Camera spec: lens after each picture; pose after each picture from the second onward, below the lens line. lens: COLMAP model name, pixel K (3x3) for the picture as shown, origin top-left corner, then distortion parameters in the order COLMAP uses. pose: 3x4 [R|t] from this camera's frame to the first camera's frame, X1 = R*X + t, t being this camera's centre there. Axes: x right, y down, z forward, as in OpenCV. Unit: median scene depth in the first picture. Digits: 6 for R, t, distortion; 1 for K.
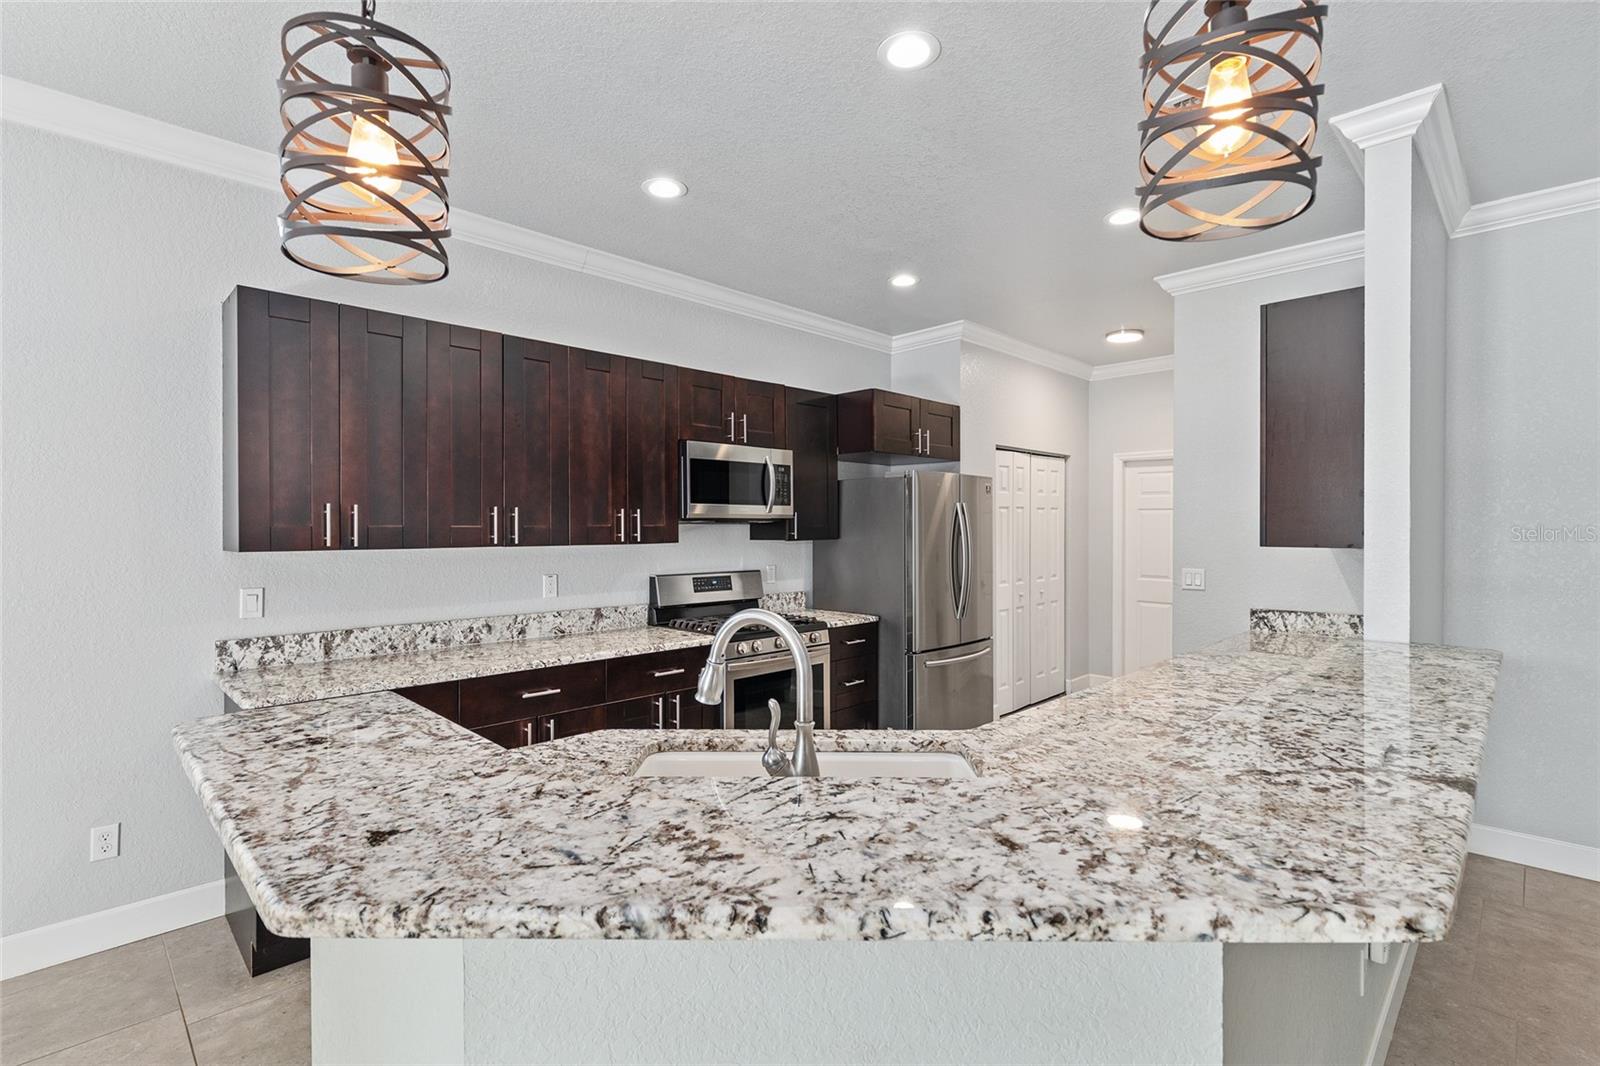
lens RADIAL K [[743.7, 0, 800.4], [0, 743.7, 527.8], [0, 0, 1]] dist [-0.000348, -0.000139]
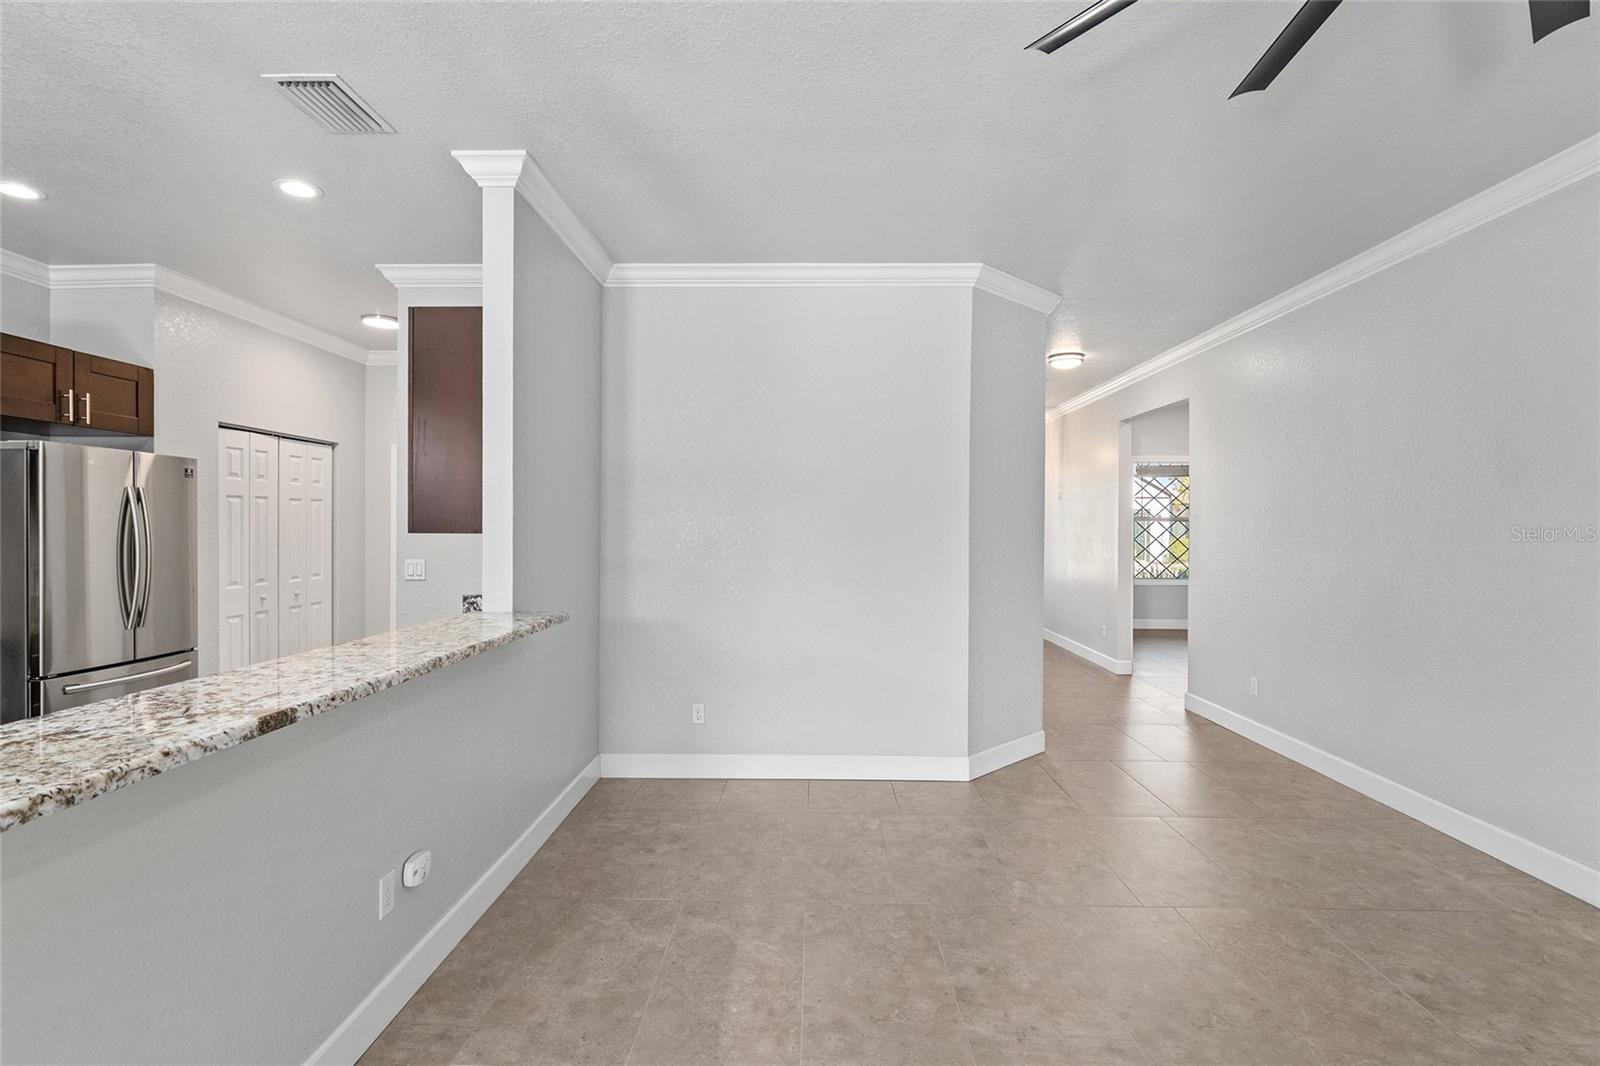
lens RADIAL K [[777.1, 0, 800.0], [0, 777.1, 533.0], [0, 0, 1]] dist [-0.001602, -0.000254]
pose [[0.722248, 0.000176, 0.691634, 0.199218], [-0.002901, 0.999992, 0.002775, 0.016281], [-0.691628, -0.004011, 0.722243, -0.151074]]
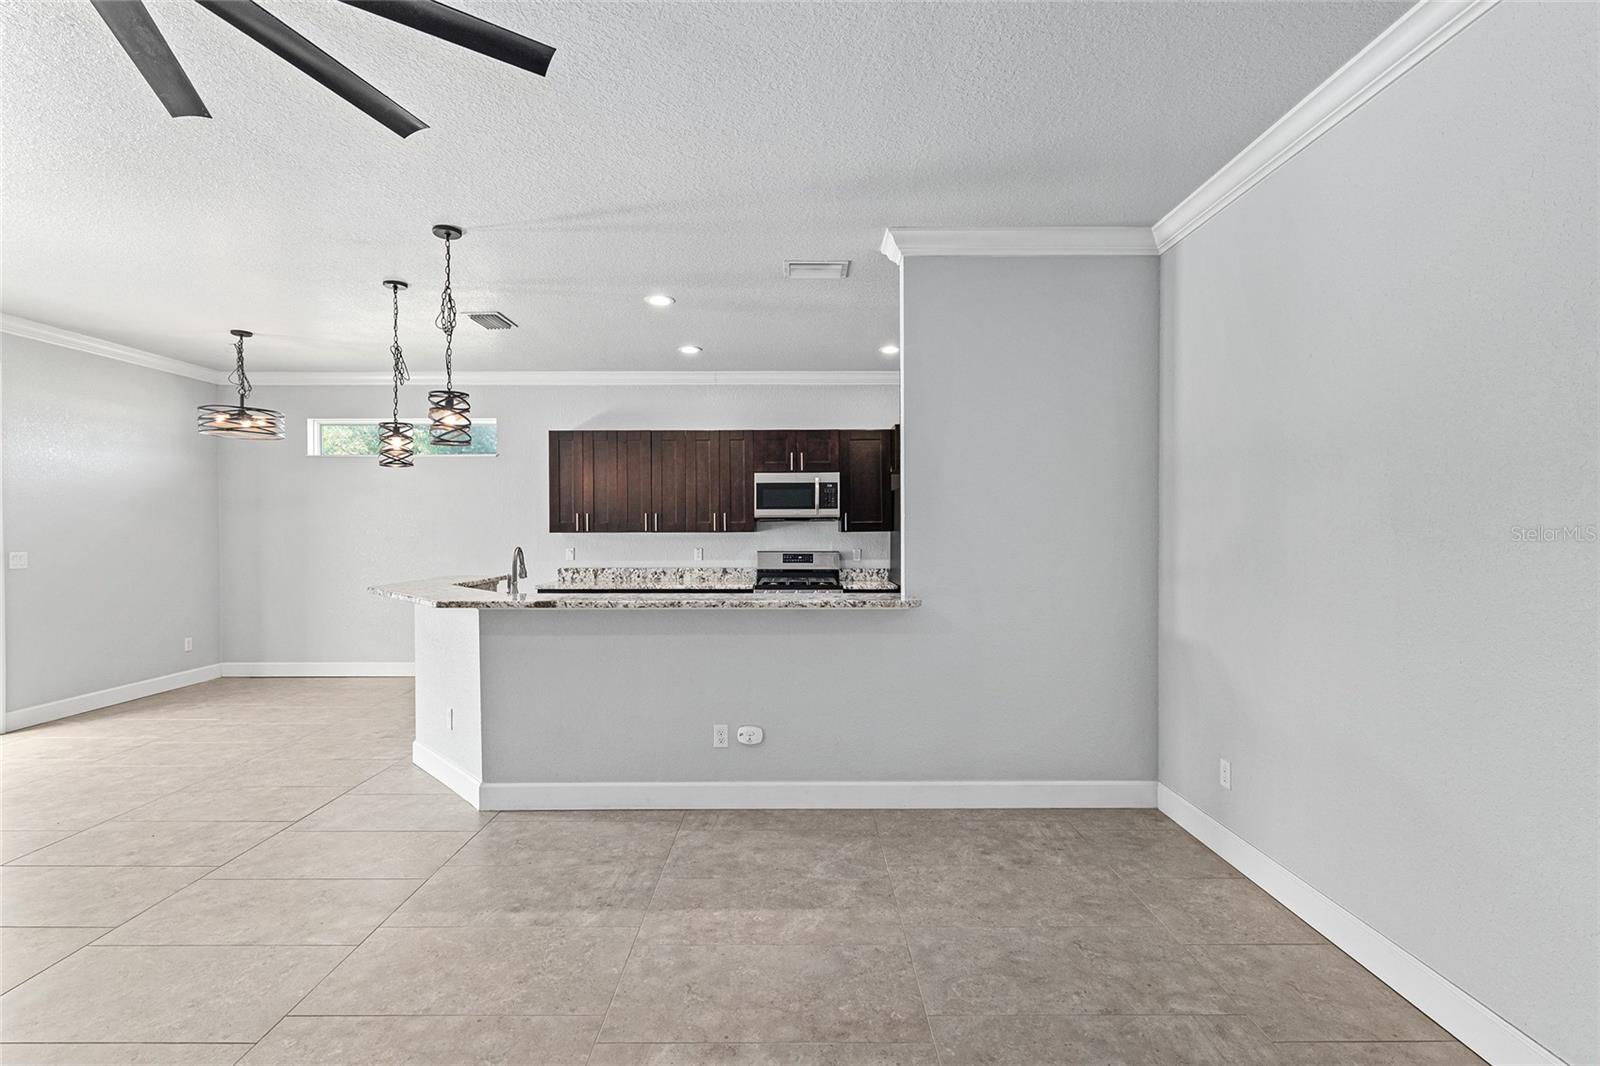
lens RADIAL K [[716.3, 0, 797.1], [0, 716.3, 534.0], [0, 0, 1]] dist [-0.000564, -0.000552]
pose [[0.706447, 0.003541, -0.707757, 1.156559], [0.000110, 0.999987, 0.005114, 0.017176], [0.707766, -0.003691, 0.706437, -0.113803]]
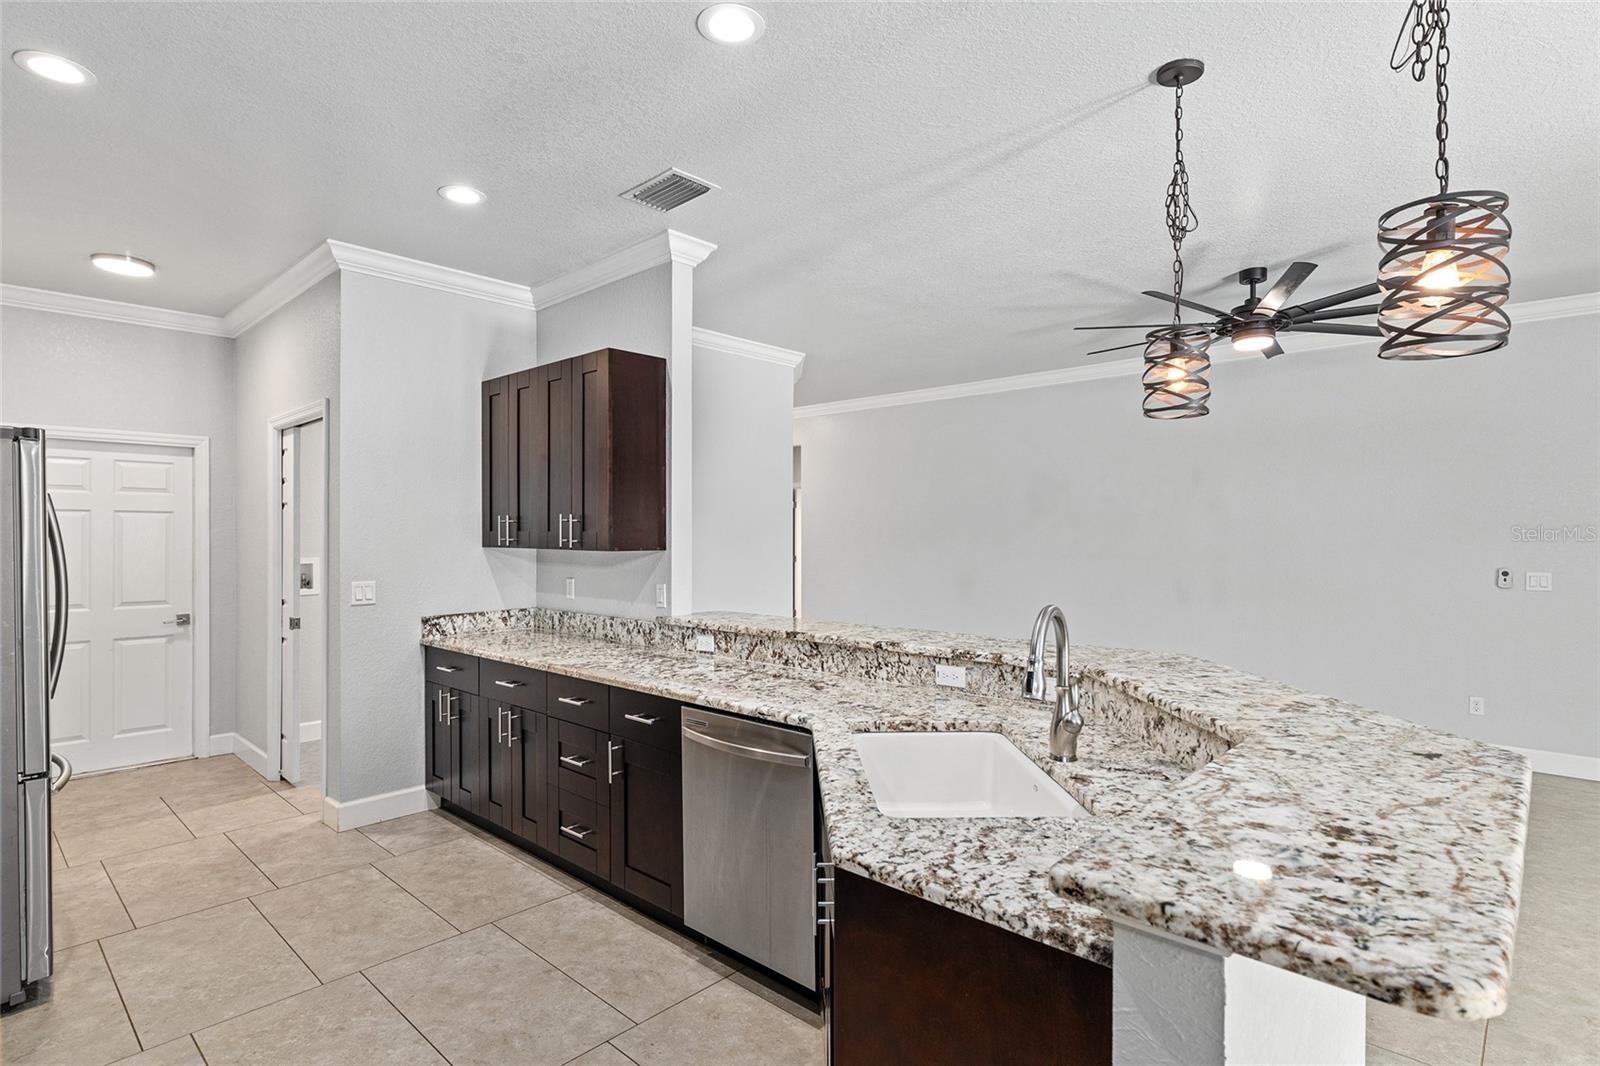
lens RADIAL K [[807.7, 0, 800.0], [0, 807.7, 533.0], [0, 0, 1]] dist [-0.001762, 0.000702]
pose [[-0.034132, 0.000397, 0.999417, -0.530551], [0.002912, 0.999996, -0.000298, -0.001821], [-0.999413, 0.002900, -0.034133, 0.580000]]
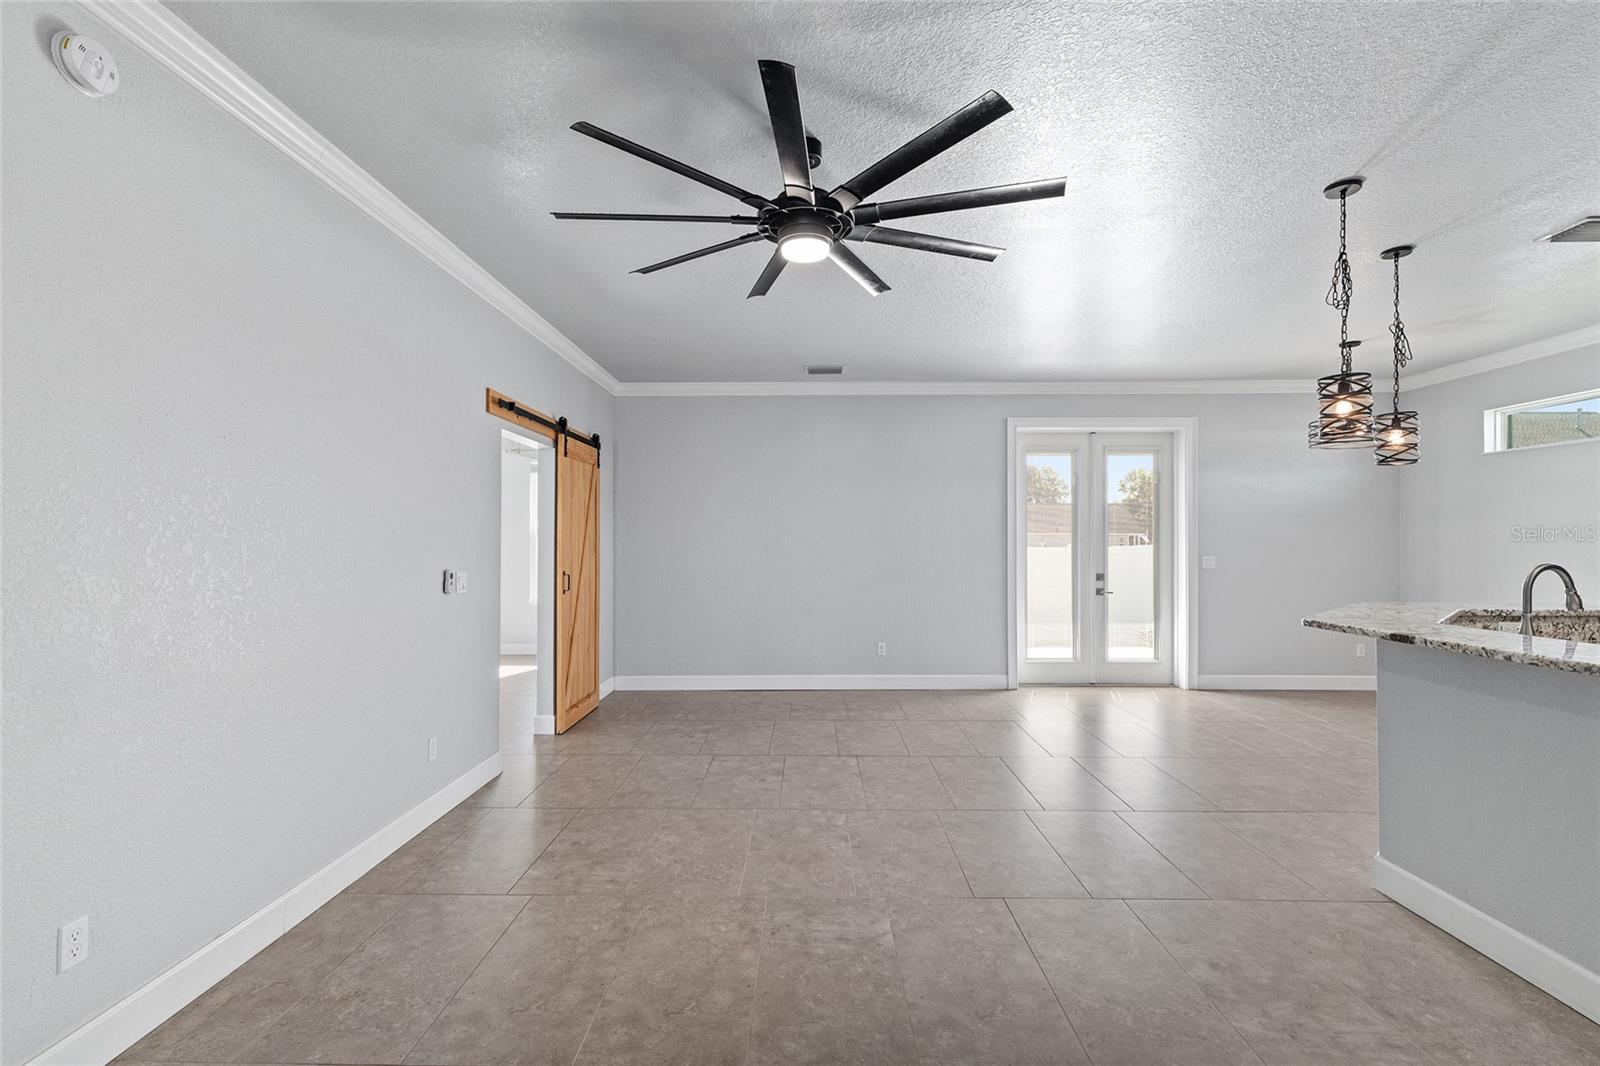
lens RADIAL K [[721.6, 0, 800.0], [0, 721.6, 539.4], [0, 0, 1]] dist [-0.000273, -0.000440]
pose [[-0.720007, -0.002596, -0.693962, 1.161369], [-0.002437, 0.999996, -0.001212, 0.020471], [0.693963, 0.000818, -0.720010, 0.402454]]
